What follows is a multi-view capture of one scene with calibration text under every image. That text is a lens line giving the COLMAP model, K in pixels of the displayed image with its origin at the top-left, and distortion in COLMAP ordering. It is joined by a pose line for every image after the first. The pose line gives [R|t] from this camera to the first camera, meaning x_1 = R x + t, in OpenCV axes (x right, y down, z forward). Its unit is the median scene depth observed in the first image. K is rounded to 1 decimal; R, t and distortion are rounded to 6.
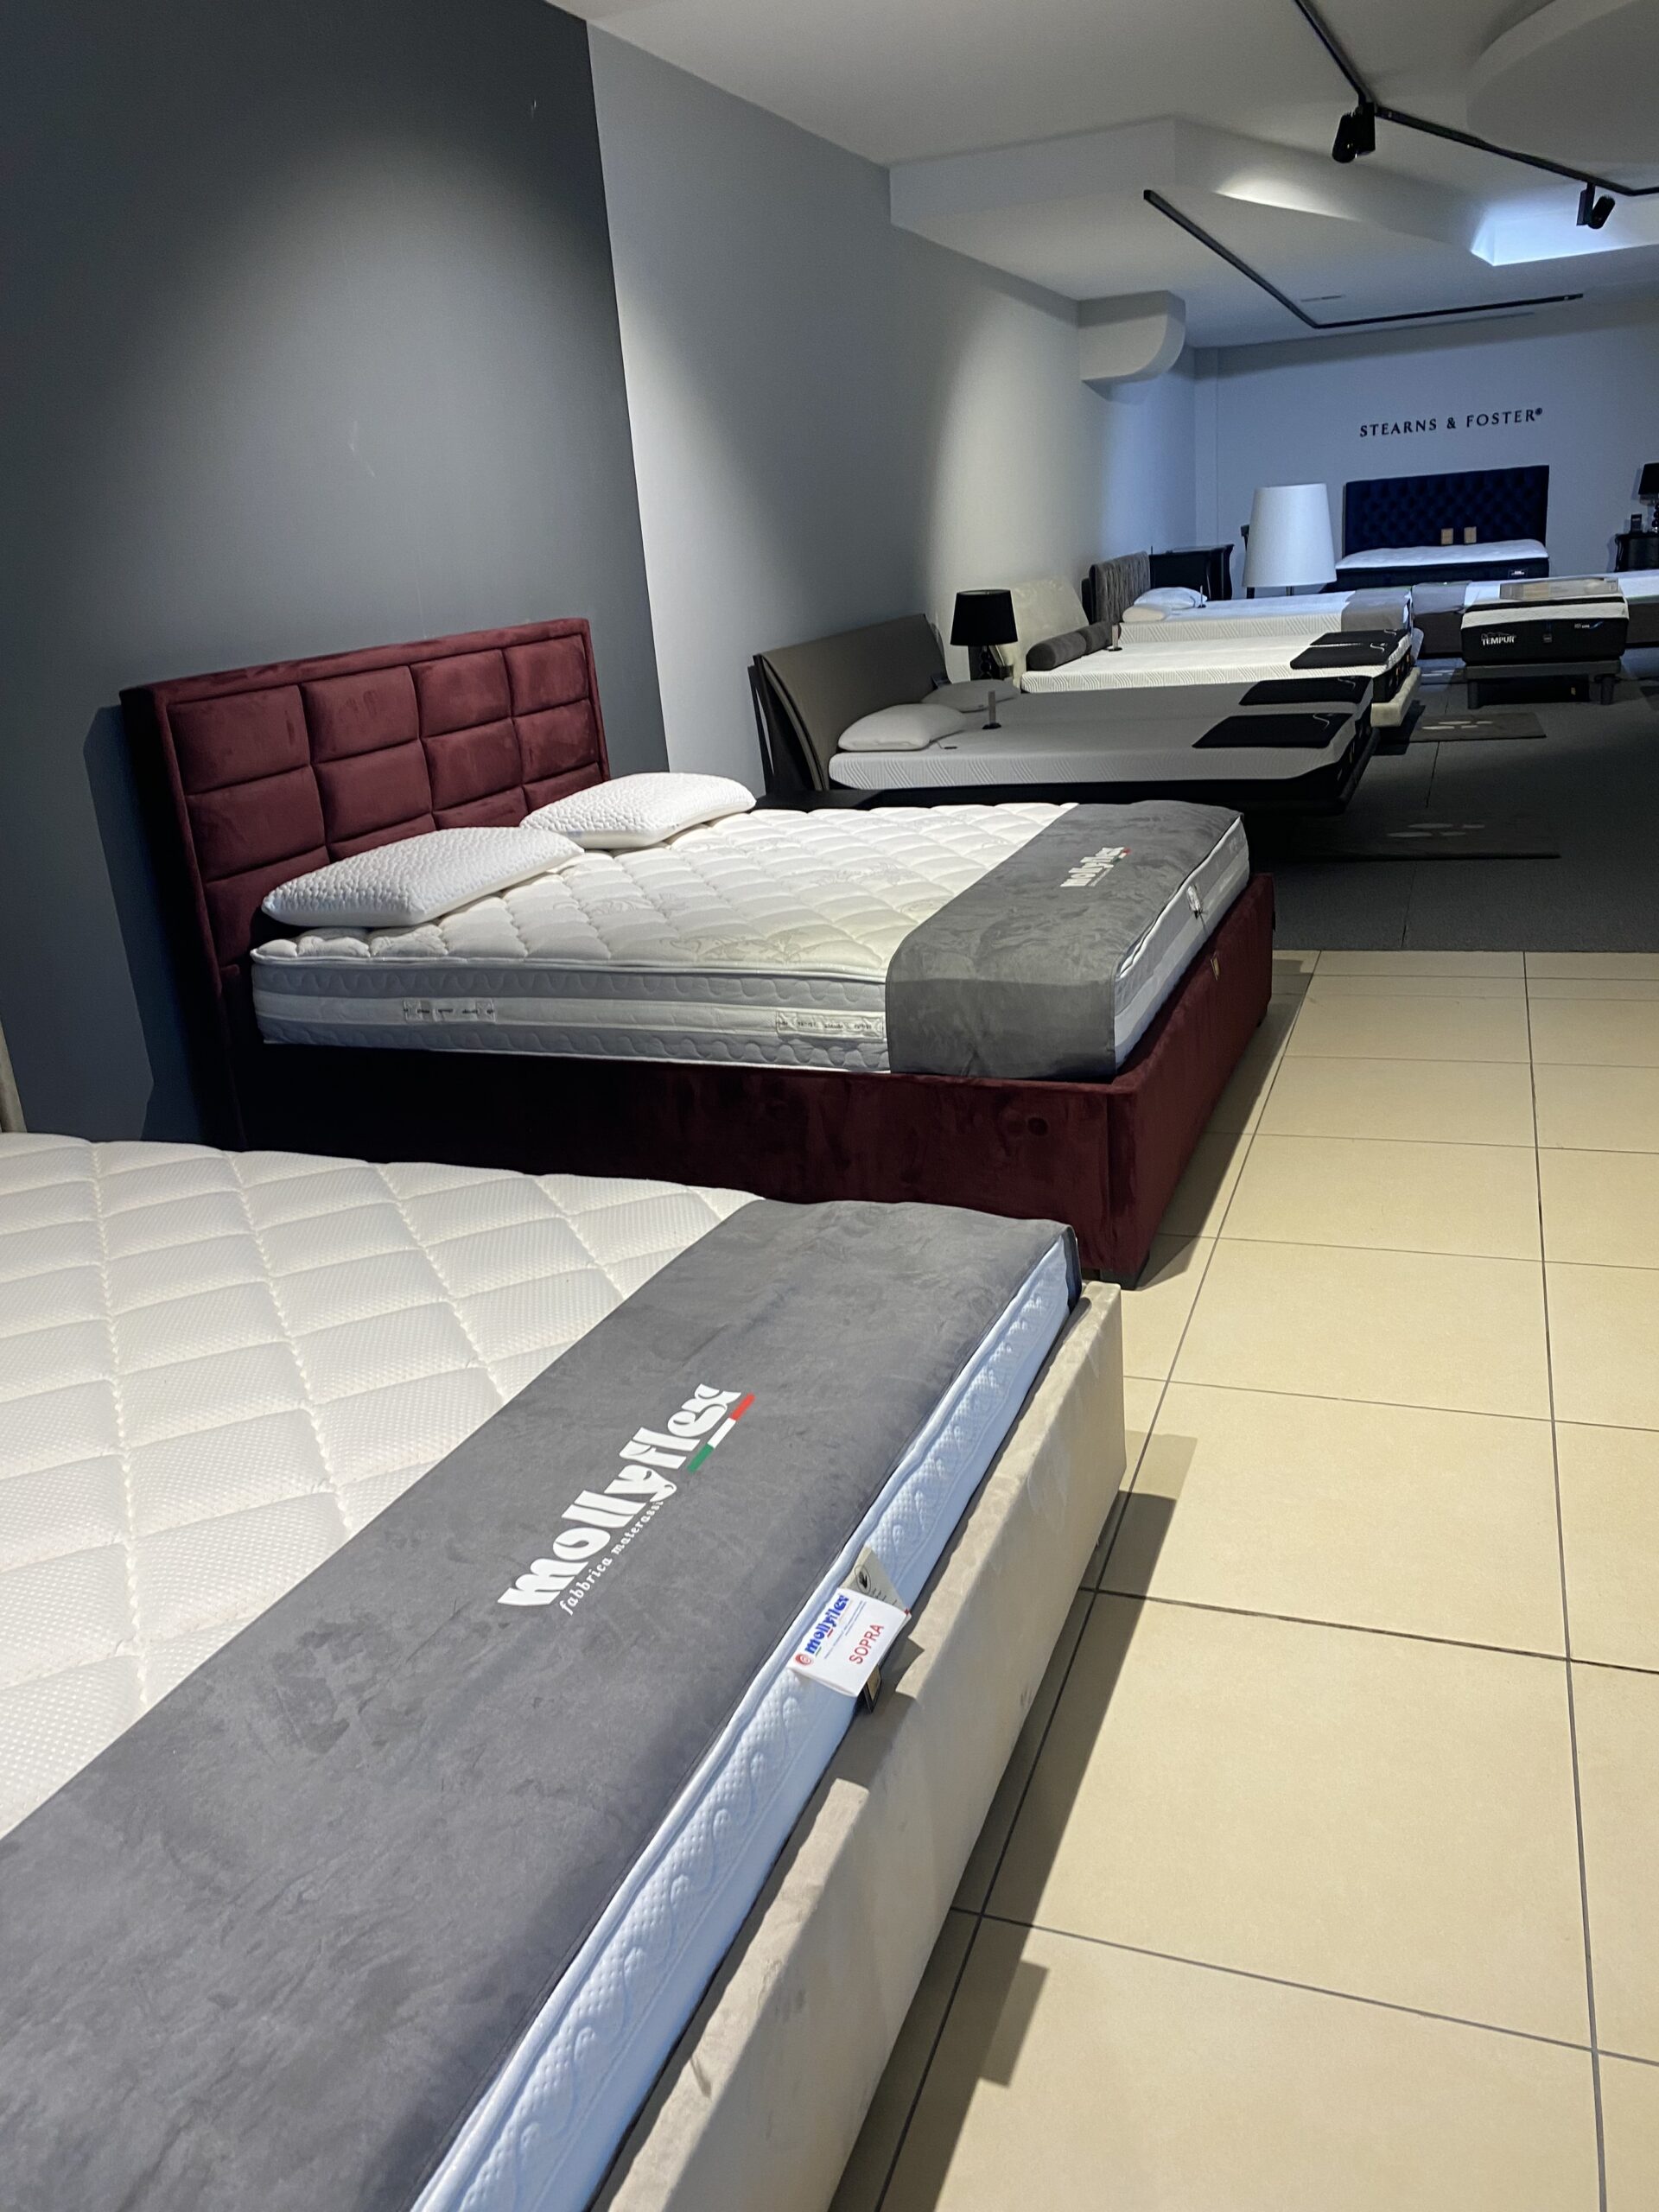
lens RADIAL K [[1697.5, 0, 839.0], [0, 1697.5, 1095.7], [0, 0, 1]] dist [0.041447, -0.038083]
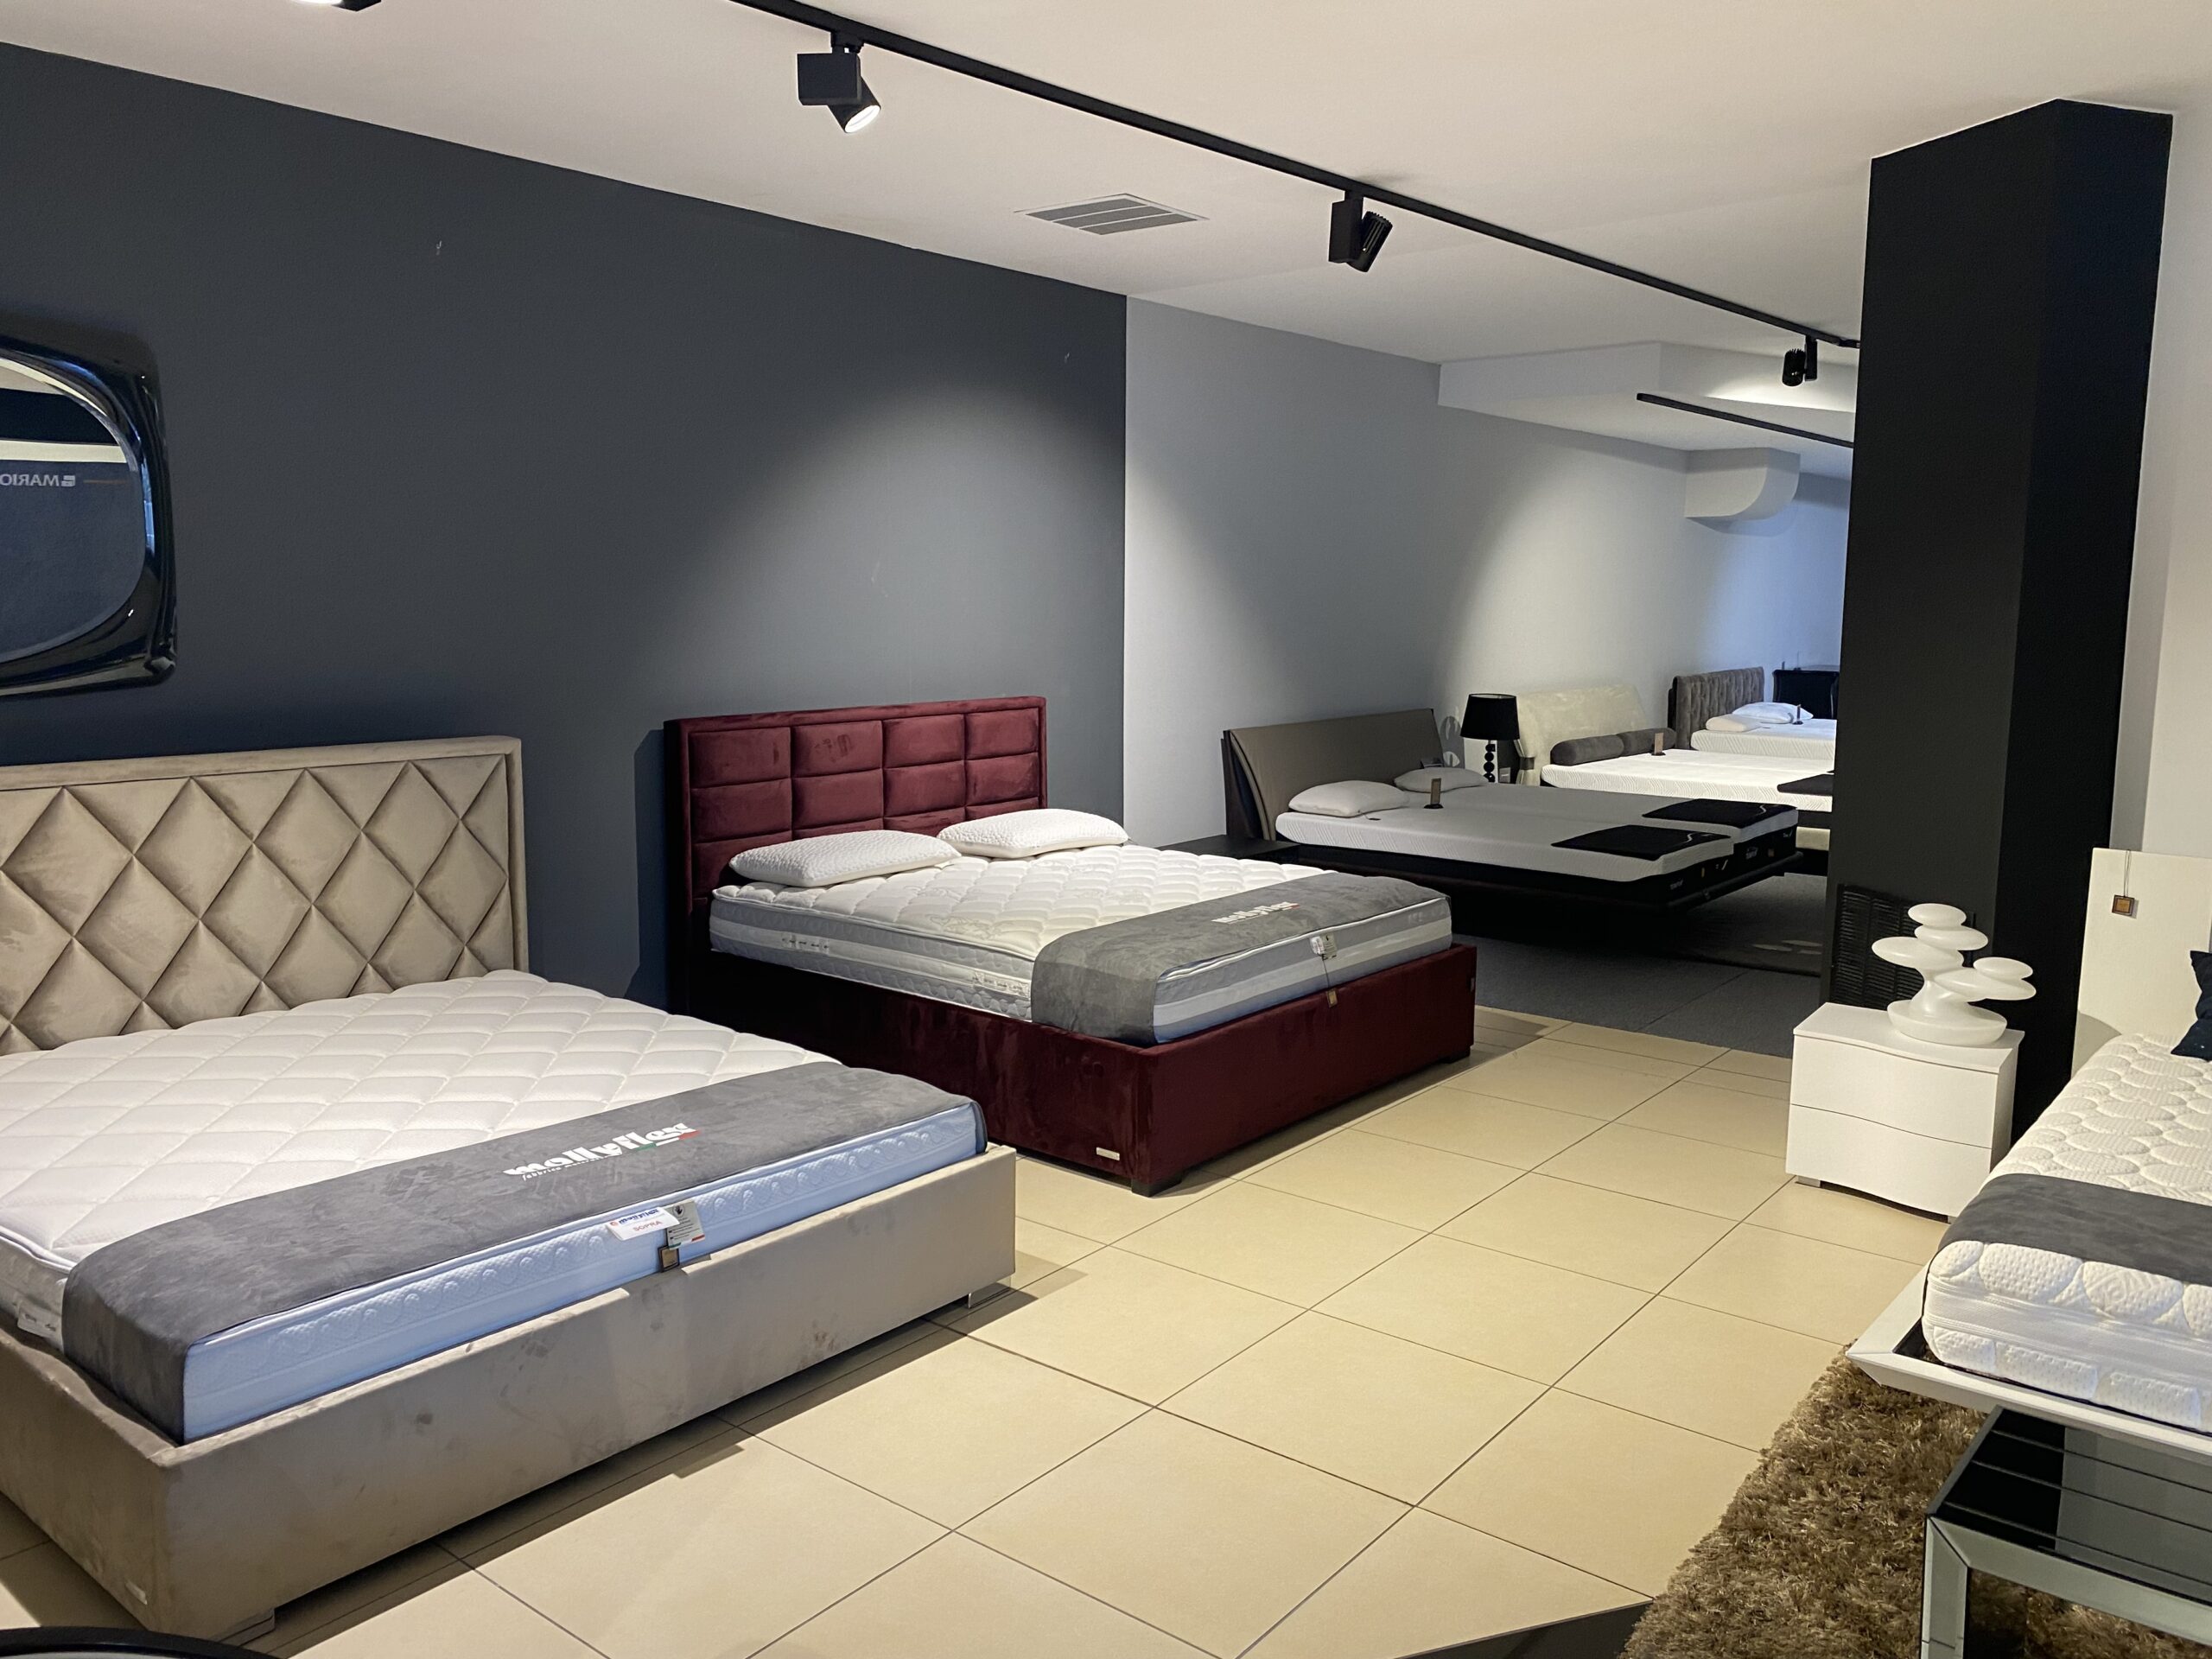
lens RADIAL K [[1697.5, 0, 1098.6], [0, 1697.5, 829.8], [0, 0, 1]] dist [0.041447, -0.038083]
pose [[0.940283, 0.123303, -0.317277, 0.467471], [-0.175651, 0.974162, -0.141972, 0.020452], [0.291574, 0.189224, 0.937646, -0.360391]]
